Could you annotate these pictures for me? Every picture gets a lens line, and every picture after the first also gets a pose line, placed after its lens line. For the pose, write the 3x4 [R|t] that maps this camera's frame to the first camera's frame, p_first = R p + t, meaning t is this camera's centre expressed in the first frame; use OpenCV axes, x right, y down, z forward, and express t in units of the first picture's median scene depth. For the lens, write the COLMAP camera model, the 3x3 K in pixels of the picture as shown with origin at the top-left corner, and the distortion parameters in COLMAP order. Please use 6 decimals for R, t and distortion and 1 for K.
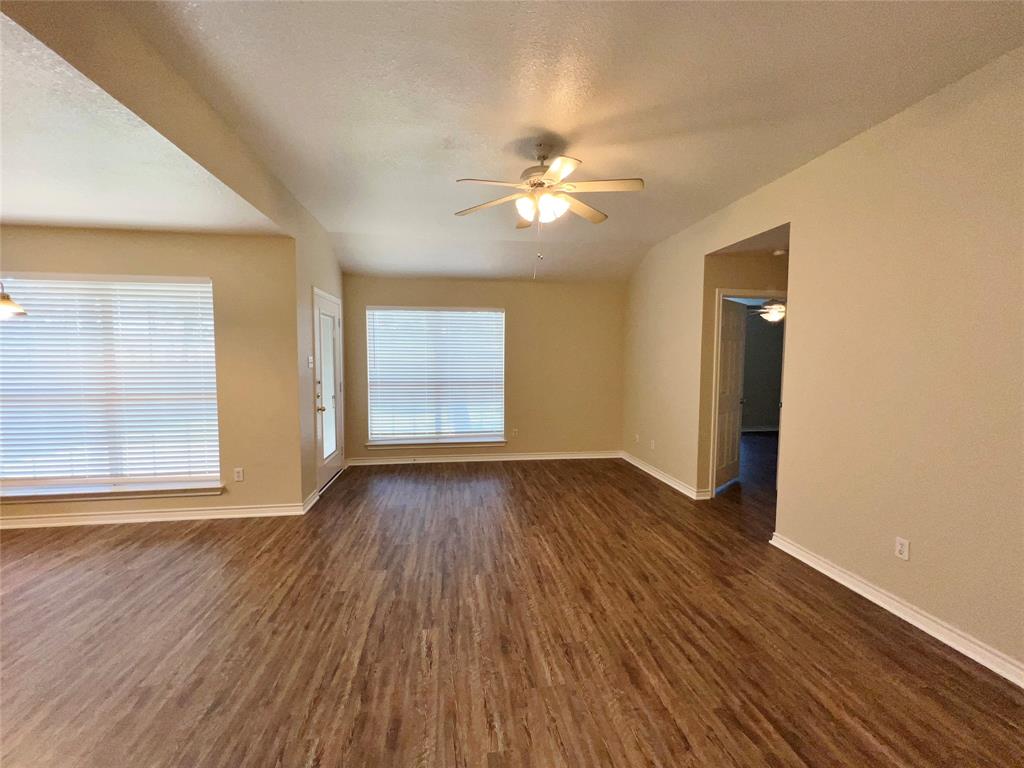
lens RADIAL K [[406.8, 0, 508.0], [0, 406.8, 383.9], [0, 0, 1]] dist [-0.001462, -0.000203]
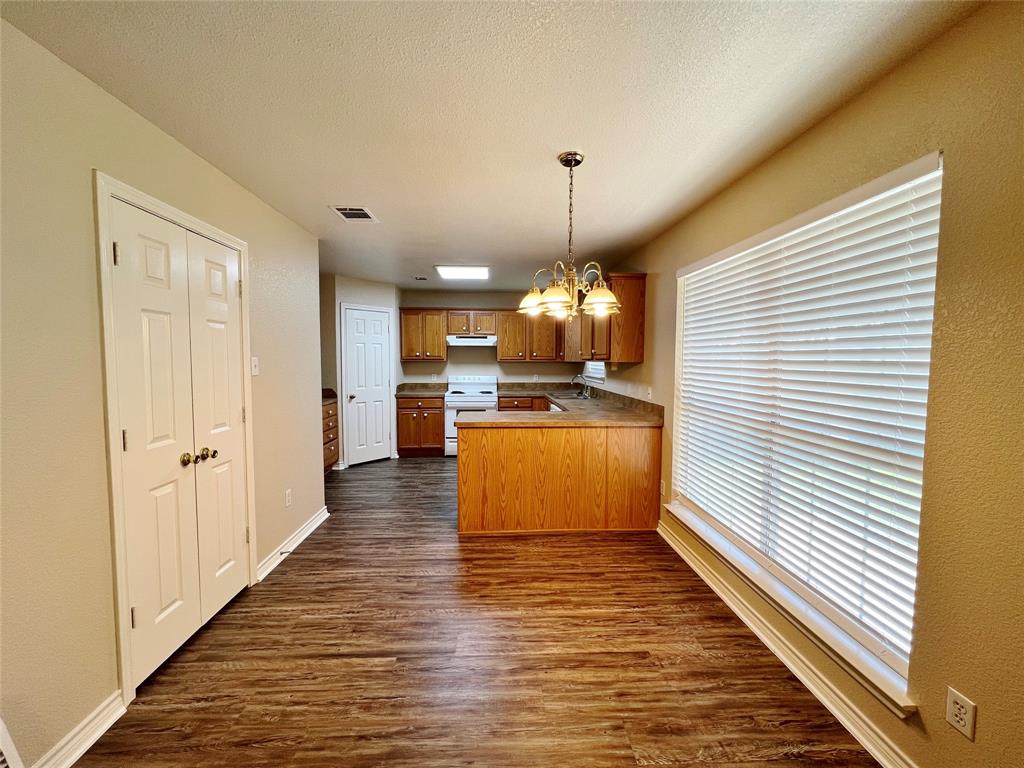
lens RADIAL K [[406.8, 0, 511.2], [0, 406.8, 381.5], [0, 0, 1]] dist [-0.001462, -0.000203]
pose [[-0.099962, 0.051031, -0.993682, -0.363249], [-0.072105, 0.995687, 0.058387, -0.053789], [0.992375, 0.077486, -0.095851, 0.767502]]
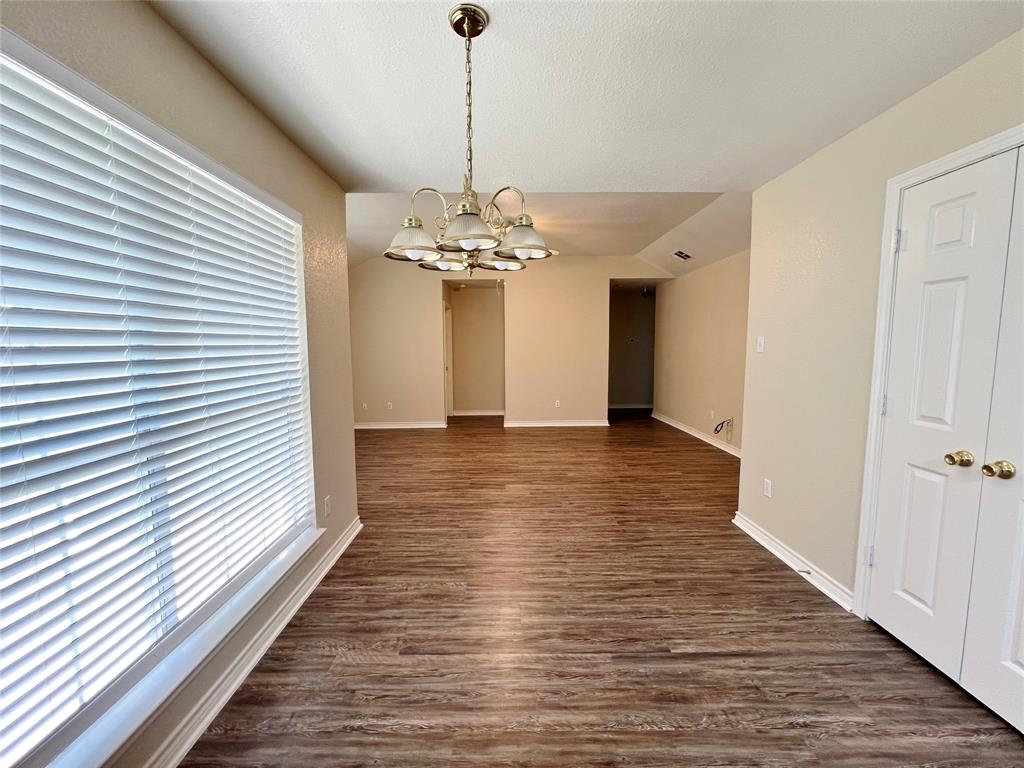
lens RADIAL K [[406.8, 0, 509.8], [0, 406.8, 379.8], [0, 0, 1]] dist [-0.001462, -0.000203]
pose [[0.141574, -0.095228, 0.985337, -1.554837], [0.070441, 0.993808, 0.085926, -0.039423], [-0.987418, 0.057244, 0.147406, 0.684704]]
